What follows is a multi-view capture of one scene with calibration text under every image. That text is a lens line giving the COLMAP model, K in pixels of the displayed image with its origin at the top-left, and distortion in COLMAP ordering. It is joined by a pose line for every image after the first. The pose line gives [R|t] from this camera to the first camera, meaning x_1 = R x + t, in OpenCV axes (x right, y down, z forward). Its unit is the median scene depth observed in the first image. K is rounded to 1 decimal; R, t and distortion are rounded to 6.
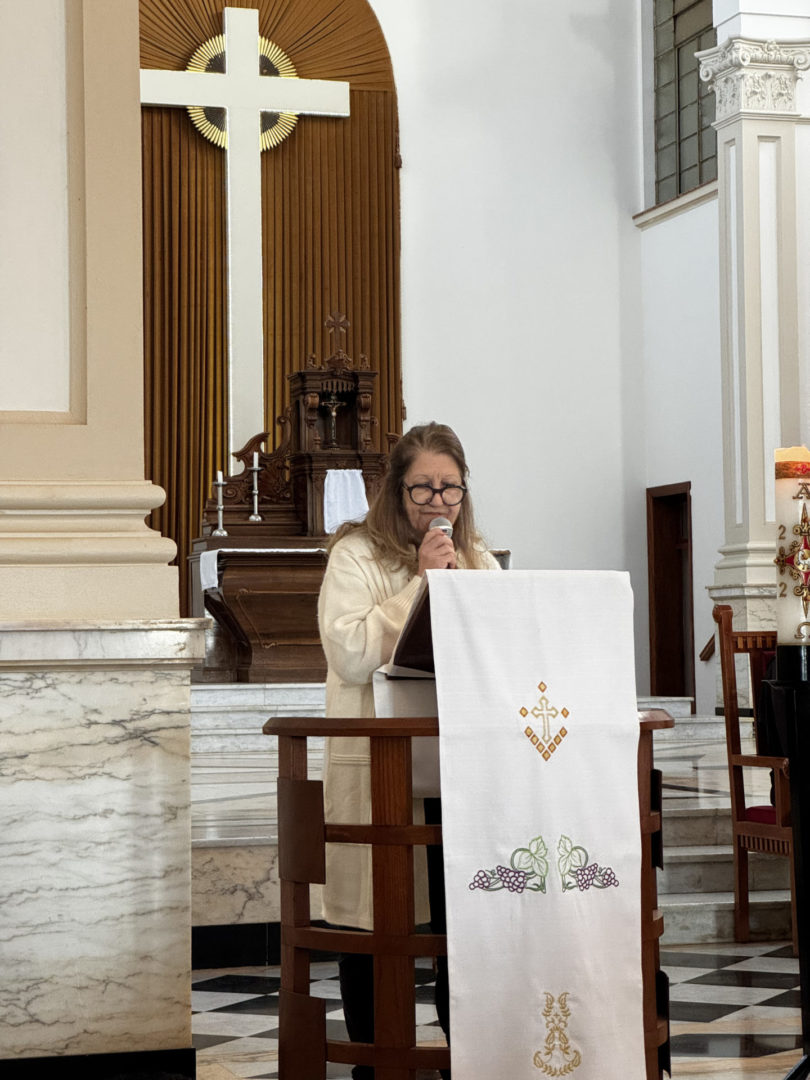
lens RADIAL K [[2418.4, 0, 402.5], [0, 2418.4, 510.8], [0, 0, 1]] dist [-0.153776, 3.579622]
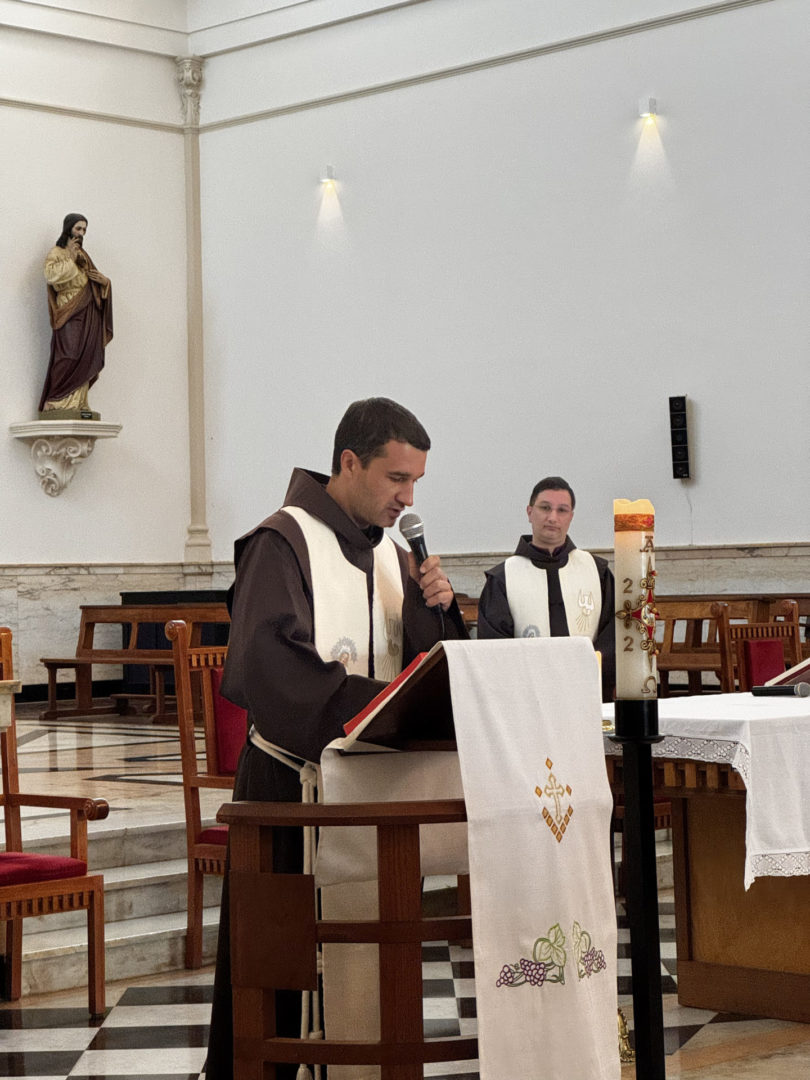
lens RADIAL K [[2394.5, 0, 414.5], [0, 2394.5, 526.5], [0, 0, 1]] dist [0.055068, 1.497783]
pose [[0.885303, 0.008493, 0.464937, -0.360119], [-0.020325, 0.999584, 0.020443, -0.032098], [-0.464571, -0.027548, 0.885107, 0.167384]]
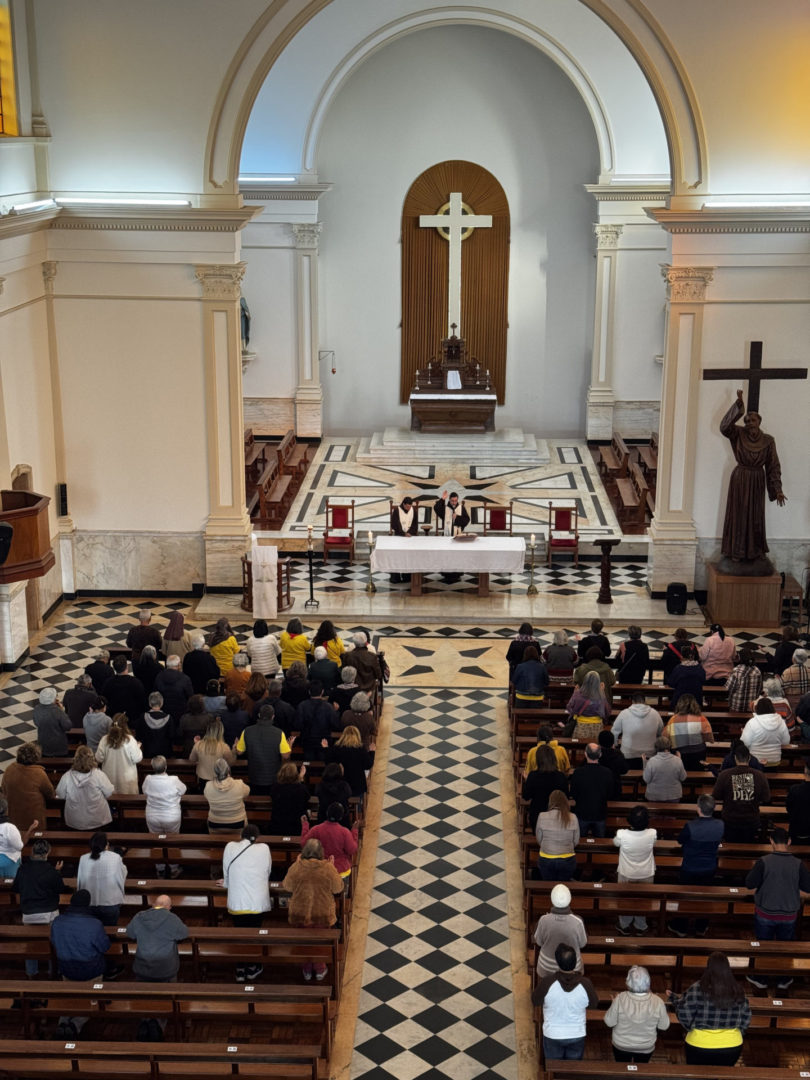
lens RADIAL K [[1511.9, 0, 405.0], [0, 1511.9, 540.0], [0, 0, 1]] dist [-0.005421, -0.004482]
pose [[0.942072, 0.101369, -0.319726, 1.954873], [0.006030, 0.947964, 0.318320, -1.486277], [0.335357, -0.301809, 0.892439, -3.168467]]
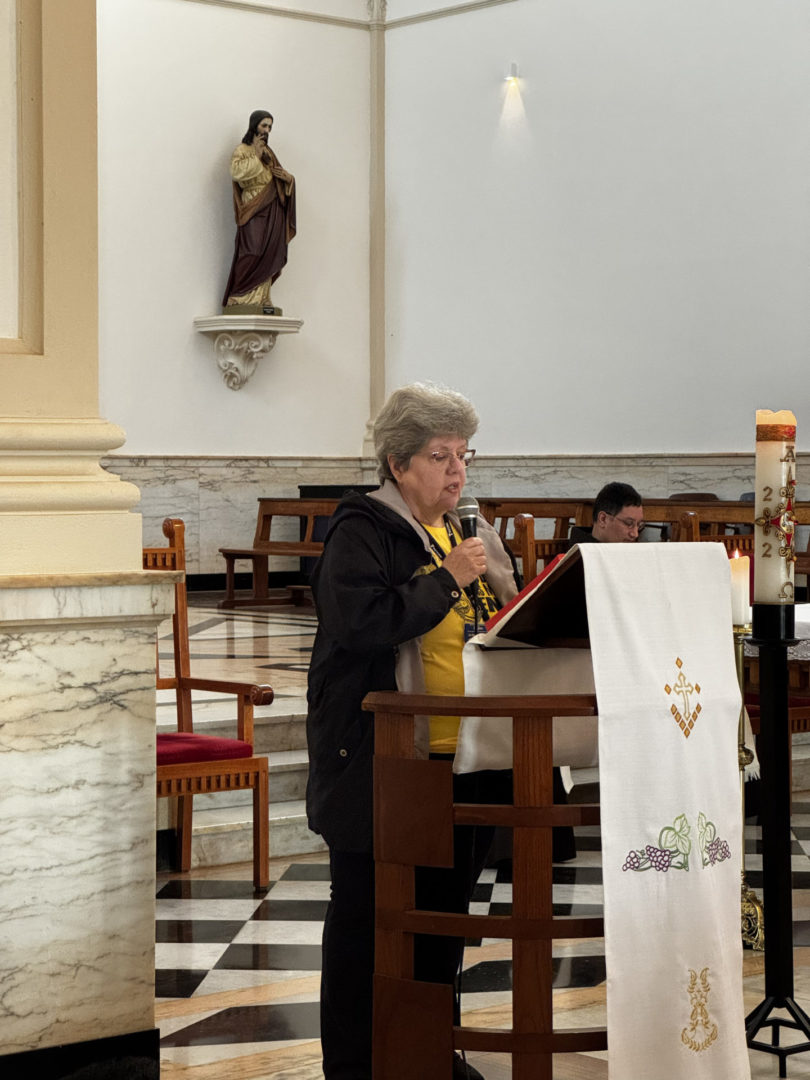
lens RADIAL K [[2403.7, 0, 405.0], [0, 2403.7, 540.0], [0, 0, 1]] dist [-0.163981, 4.183783]
pose [[0.919754, 0.006091, 0.392448, -0.365864], [-0.037230, 0.996725, 0.071785, -0.037111], [-0.390726, -0.080636, 0.916969, 0.123702]]
